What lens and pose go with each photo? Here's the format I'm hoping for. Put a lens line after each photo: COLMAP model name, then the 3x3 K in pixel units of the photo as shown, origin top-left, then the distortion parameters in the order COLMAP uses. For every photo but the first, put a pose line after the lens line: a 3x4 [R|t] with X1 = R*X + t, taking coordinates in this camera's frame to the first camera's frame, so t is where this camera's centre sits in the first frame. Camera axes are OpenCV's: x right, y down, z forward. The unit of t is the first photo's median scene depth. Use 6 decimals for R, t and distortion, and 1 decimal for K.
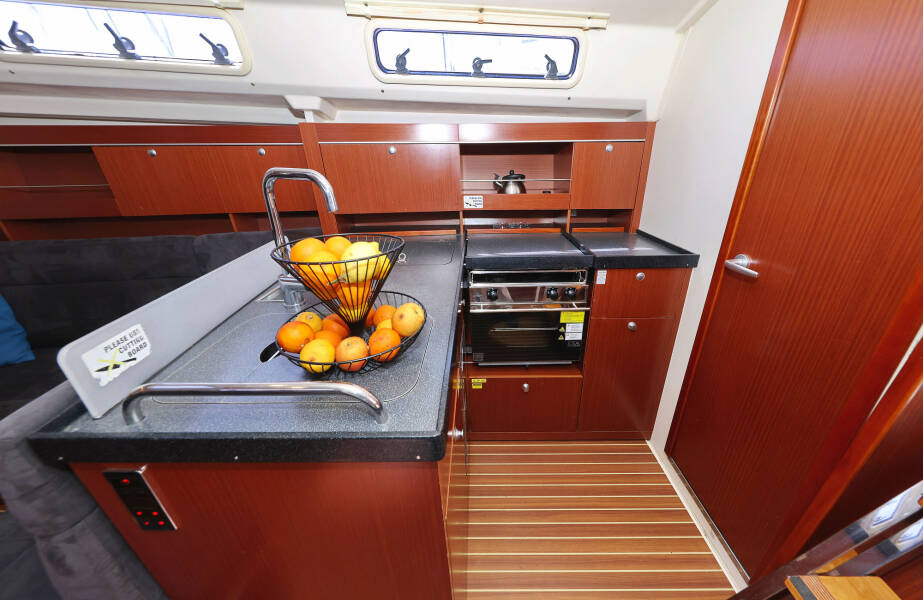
lens RADIAL K [[298.0, 0, 471.8], [0, 298.0, 295.4], [0, 0, 1]] dist [0.002518, -0.000969]
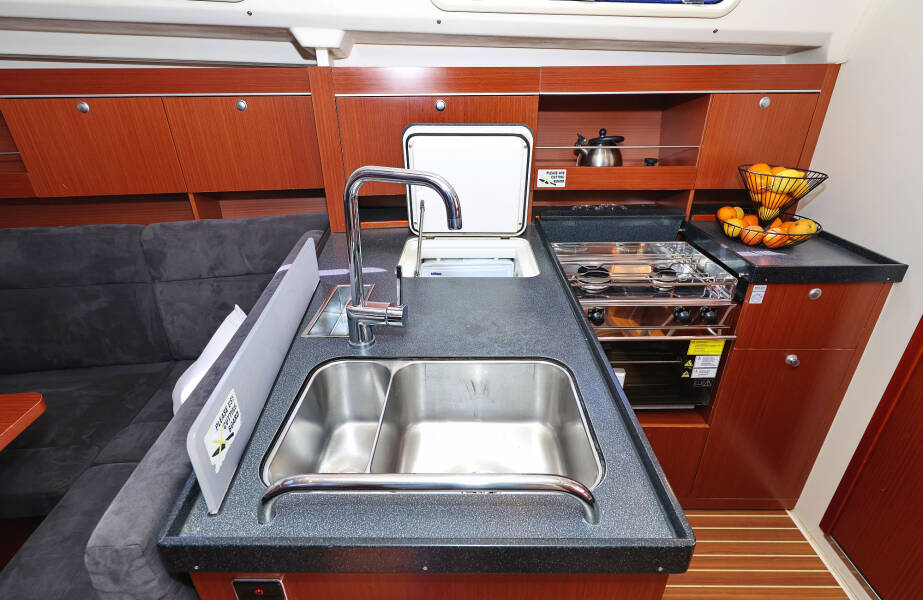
lens RADIAL K [[428.8, 0, 472.0], [0, 428.8, 311.1], [0, 0, 1]] dist [0.010073, 0.000480]
pose [[0.999973, -0.005926, -0.004442, -0.210698], [0.006178, 0.998226, 0.059218, -0.076168], [0.004083, -0.059244, 0.998235, -0.025297]]
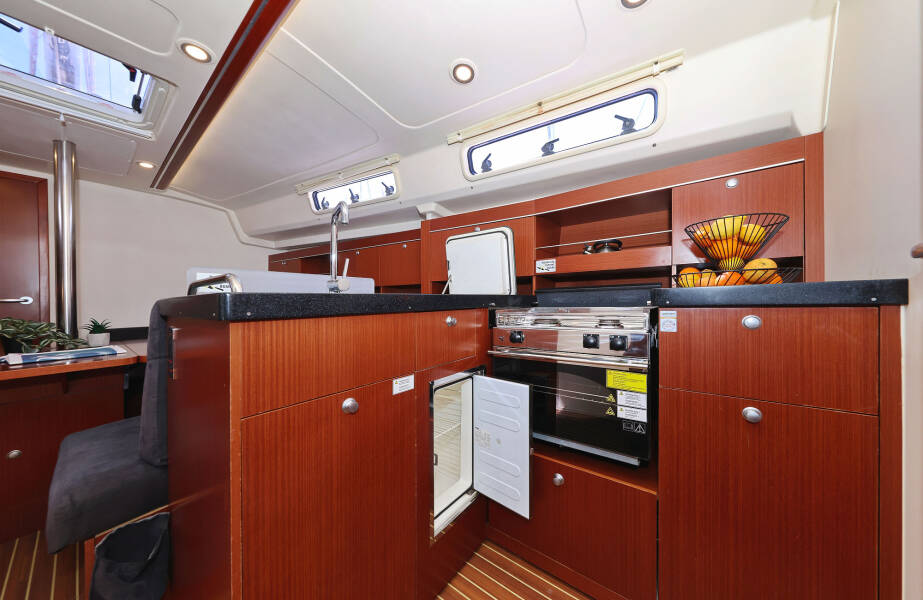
lens RADIAL K [[298.0, 0, 453.5], [0, 298.0, 310.7], [0, 0, 1]] dist [0.002518, -0.000969]
pose [[0.787263, 0.001817, -0.616615, 0.437580], [-0.232489, 0.927068, -0.294099, 0.211924], [0.571110, 0.374889, 0.730268, 0.204764]]
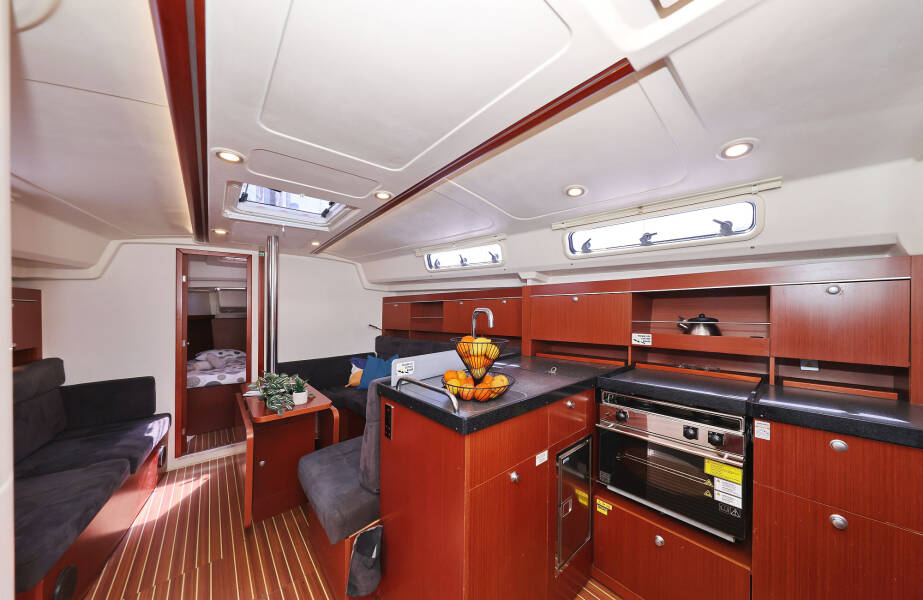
lens RADIAL K [[298.0, 0, 464.2], [0, 298.0, 312.3], [0, 0, 1]] dist [0.002518, -0.000969]
pose [[0.662994, 0.005106, -0.748608, 0.471466], [-0.305849, 0.914563, -0.264633, 0.106866], [0.683298, 0.404411, 0.607911, -0.194076]]
